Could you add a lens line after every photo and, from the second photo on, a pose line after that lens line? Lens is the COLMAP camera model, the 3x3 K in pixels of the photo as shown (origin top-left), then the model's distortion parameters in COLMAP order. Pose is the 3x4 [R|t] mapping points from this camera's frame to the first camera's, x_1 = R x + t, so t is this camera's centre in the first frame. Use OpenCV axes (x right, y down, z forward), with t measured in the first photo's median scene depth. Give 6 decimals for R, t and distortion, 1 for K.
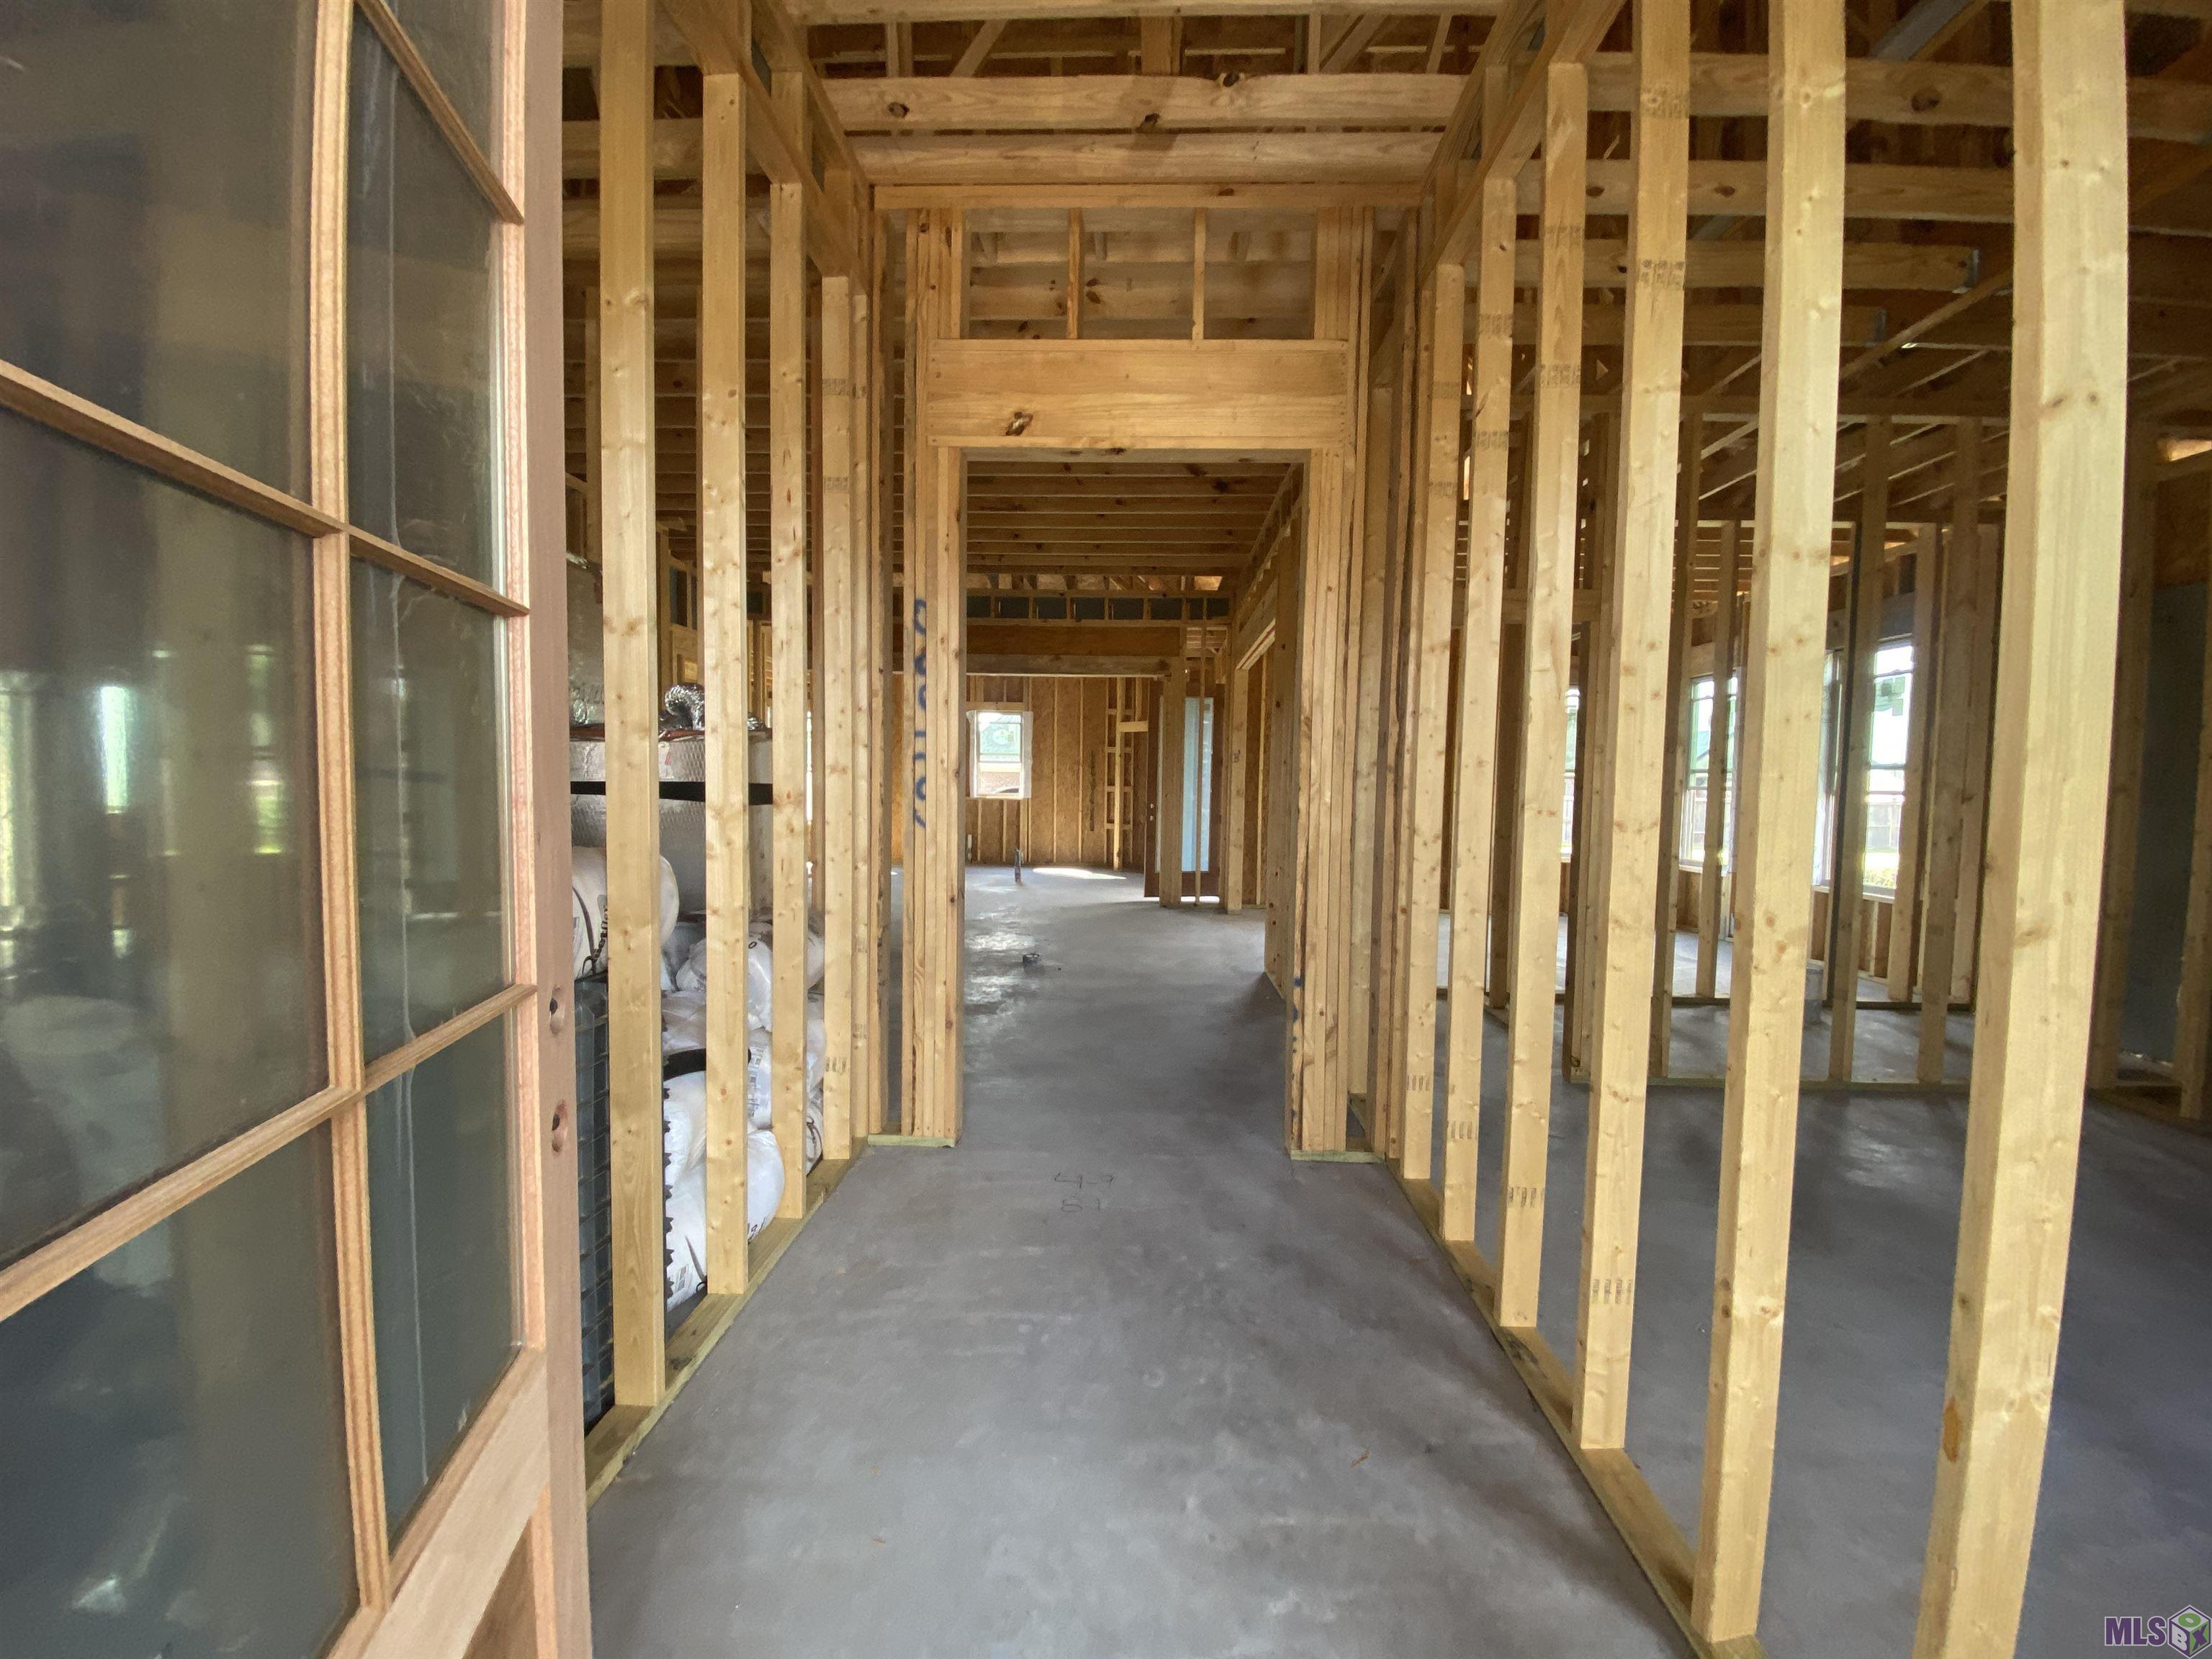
lens RADIAL K [[893.8, 0, 1097.8], [0, 893.8, 826.9], [0, 0, 1]] dist [0.022986, -0.020643]
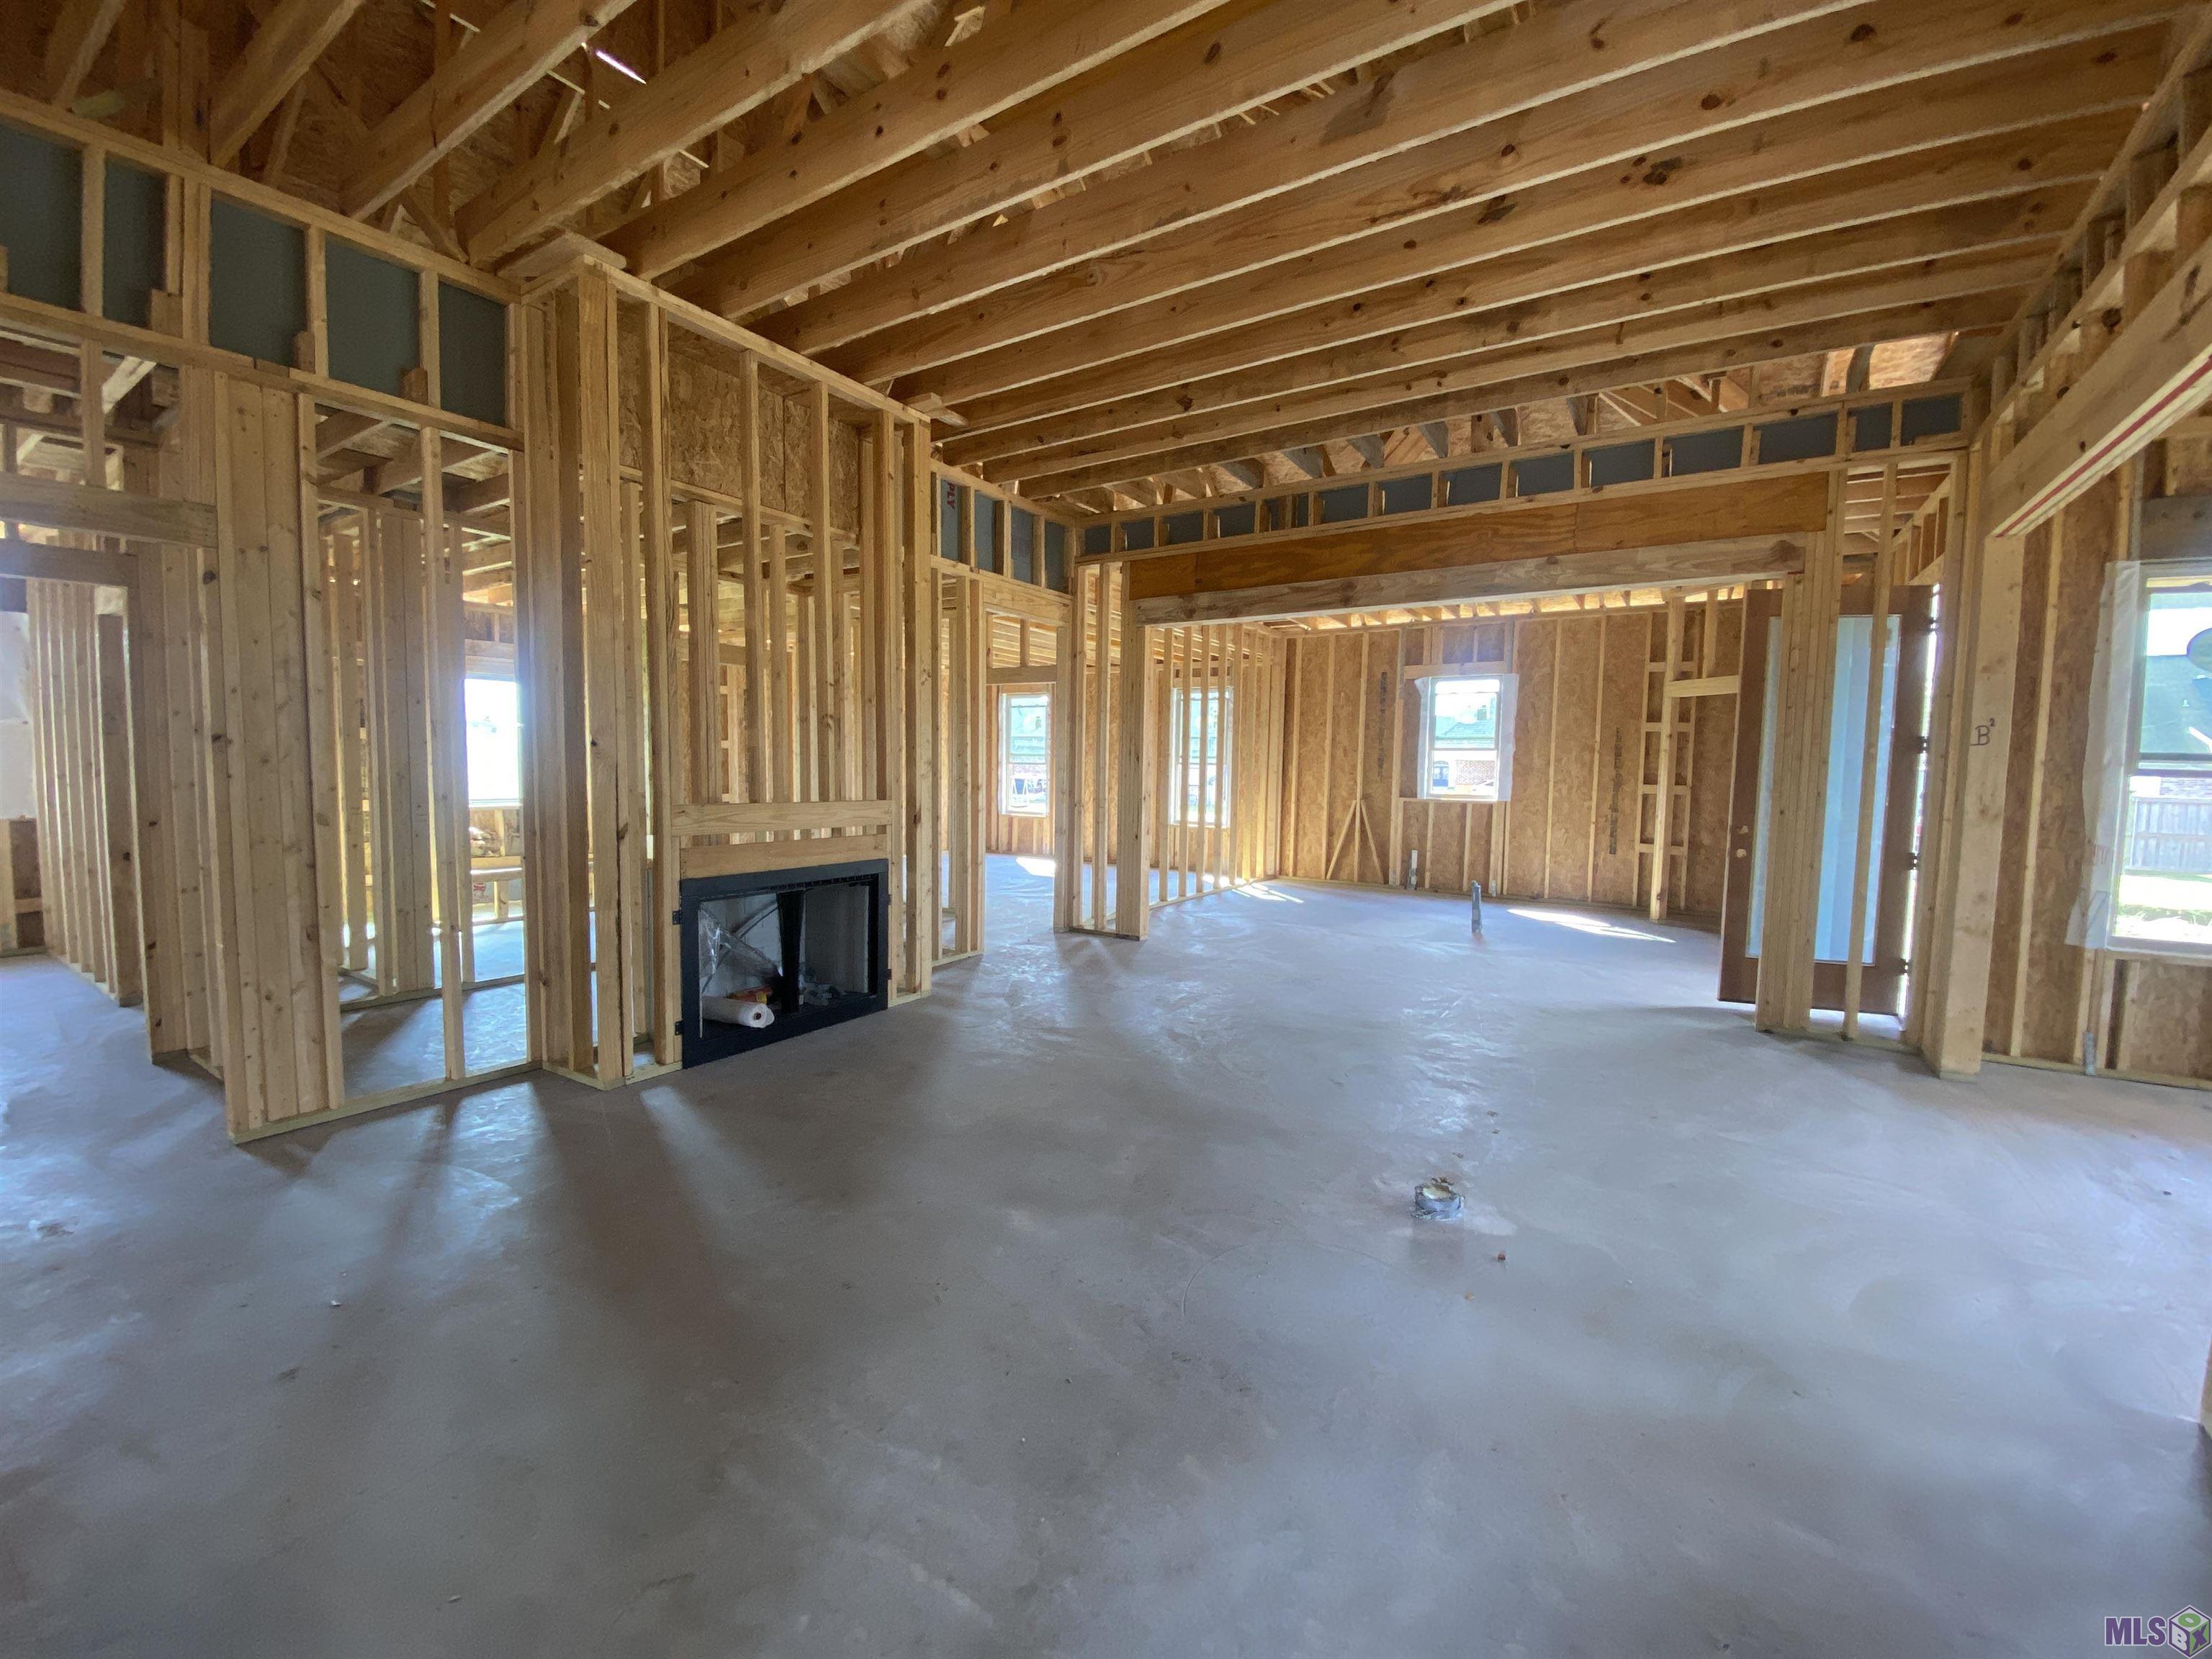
lens RADIAL K [[893.8, 0, 1097.8], [0, 893.8, 826.9], [0, 0, 1]] dist [0.022986, -0.020643]
pose [[0.863208, 0.034230, -0.503686, -0.001496], [-0.028558, 0.999412, 0.018977, -0.024079], [0.504039, -0.001996, 0.863678, 0.357405]]
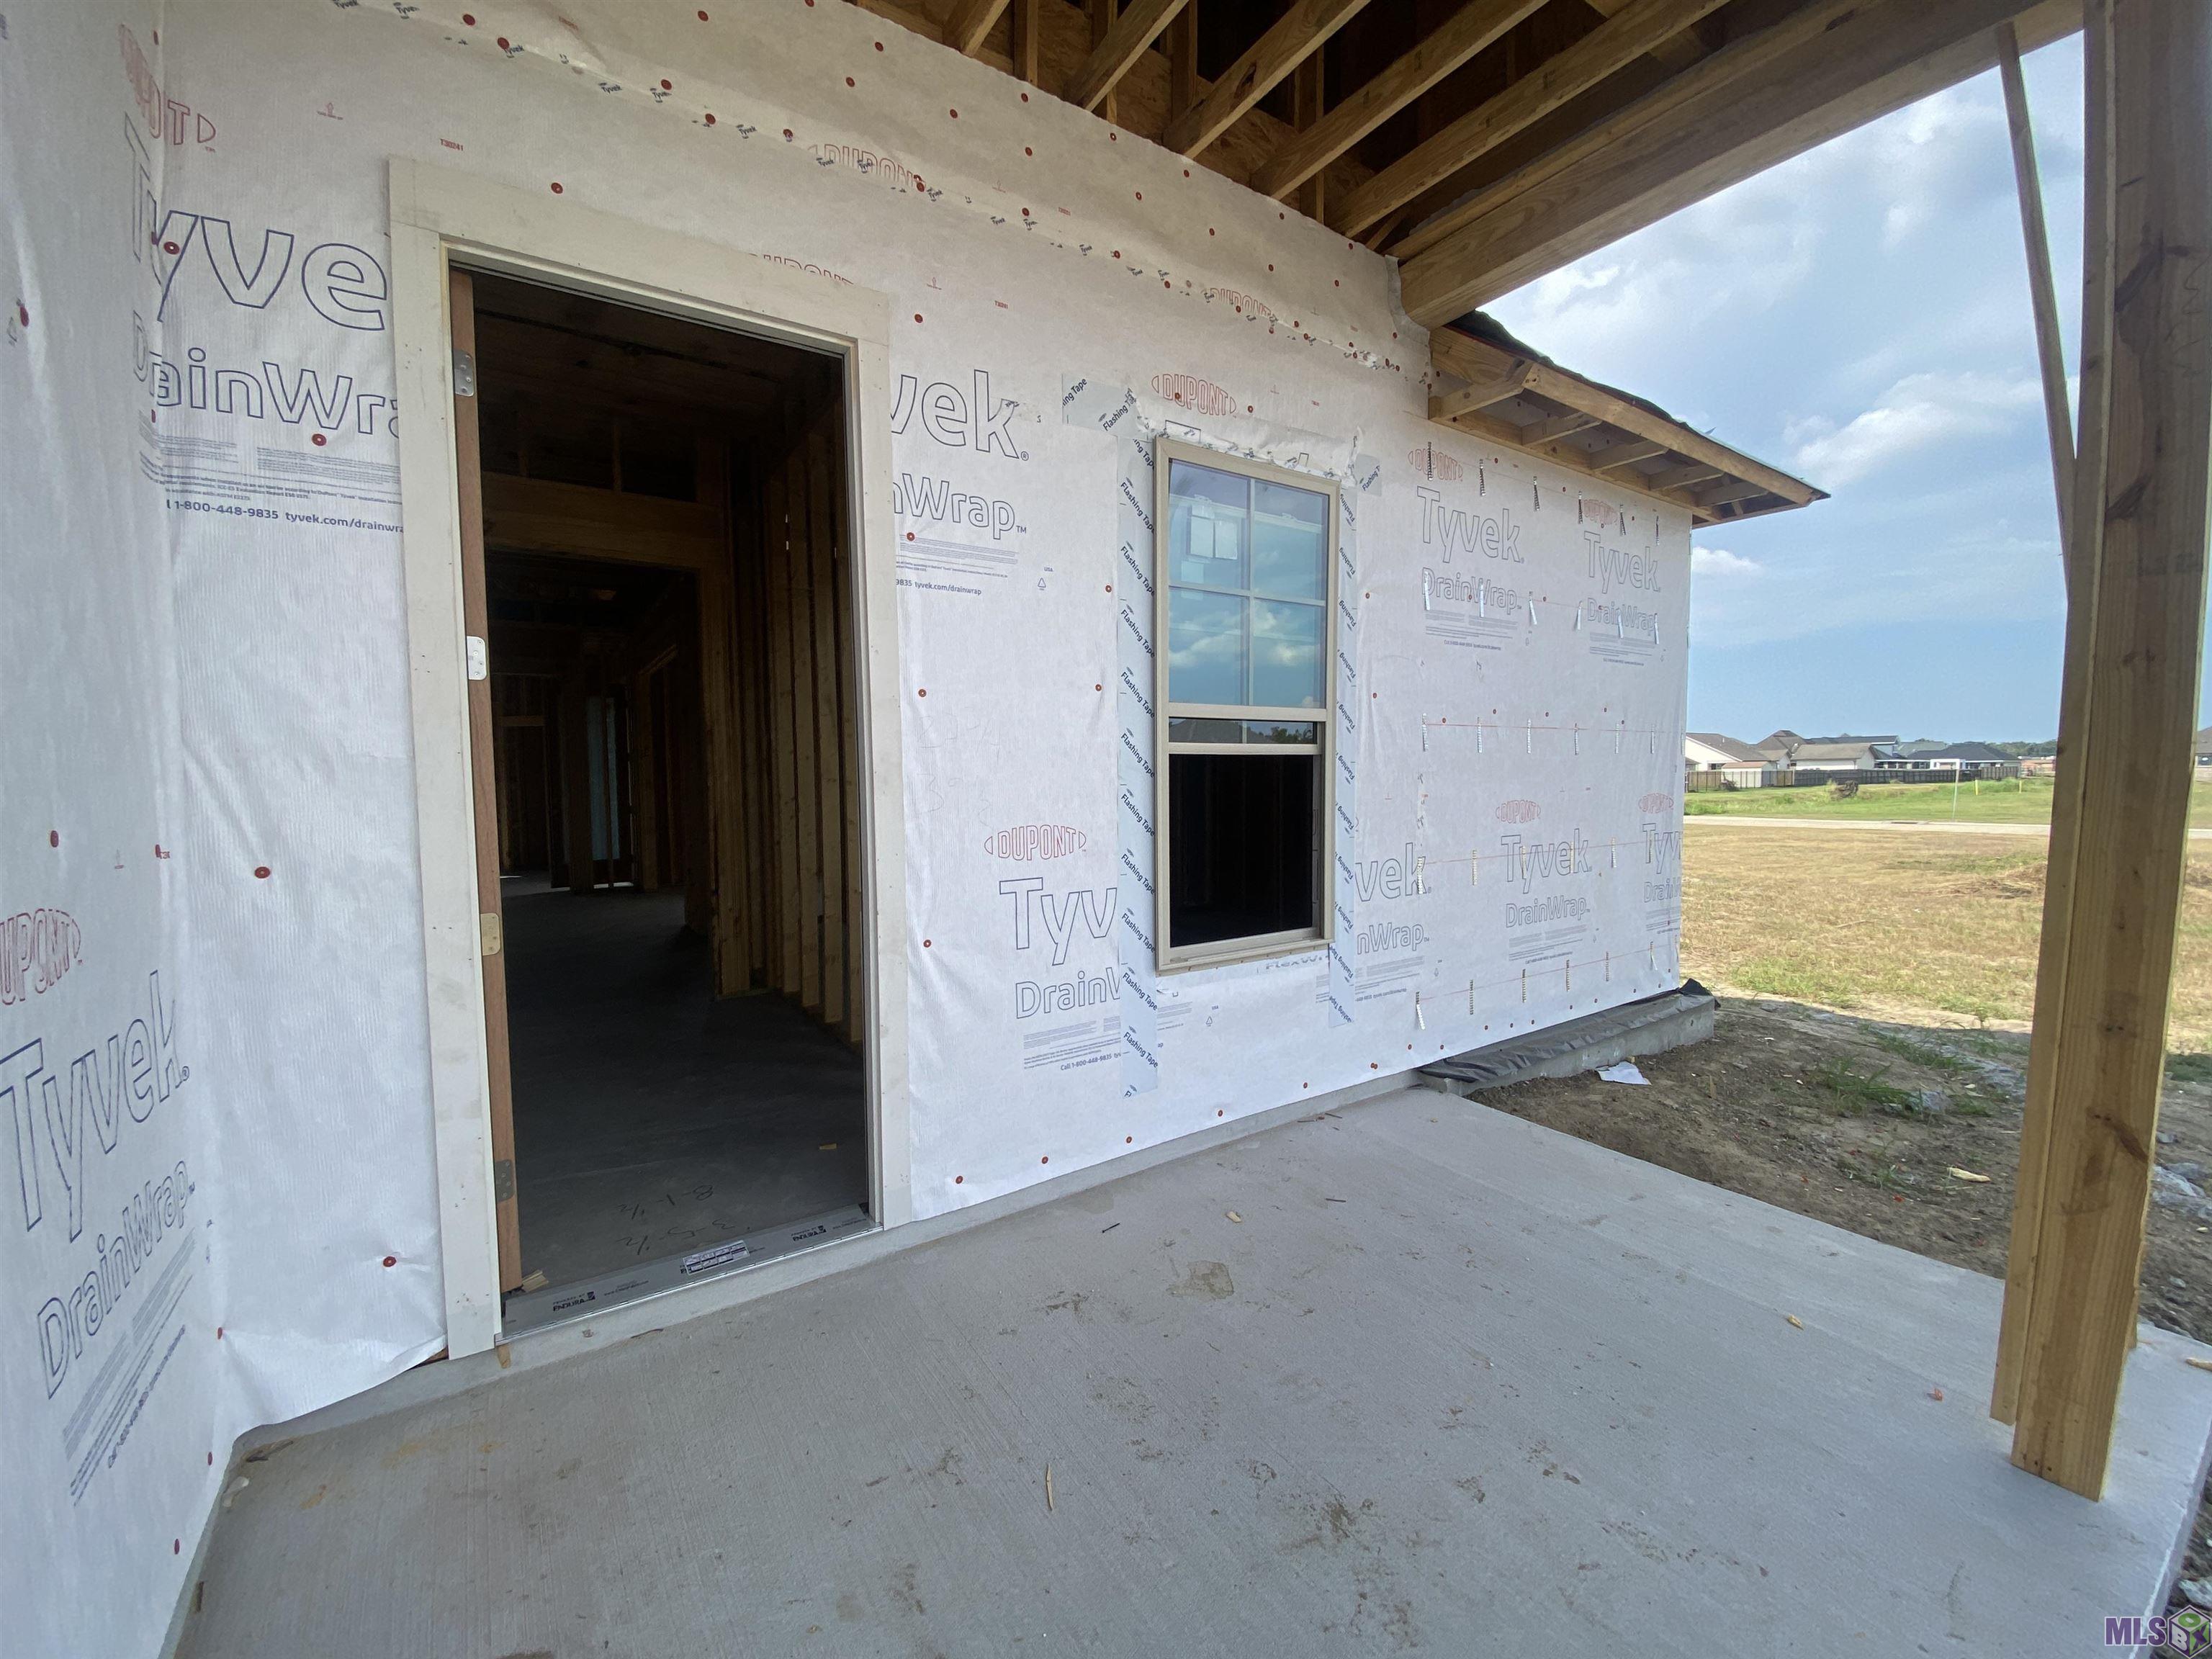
lens RADIAL K [[893.8, 0, 1097.8], [0, 893.8, 826.9], [0, 0, 1]] dist [0.022986, -0.020643]
pose [[0.804982, -0.060098, 0.590248, -0.051072], [0.054066, 0.998148, 0.027895, 0.012772], [-0.590831, 0.009458, 0.806740, -0.219069]]
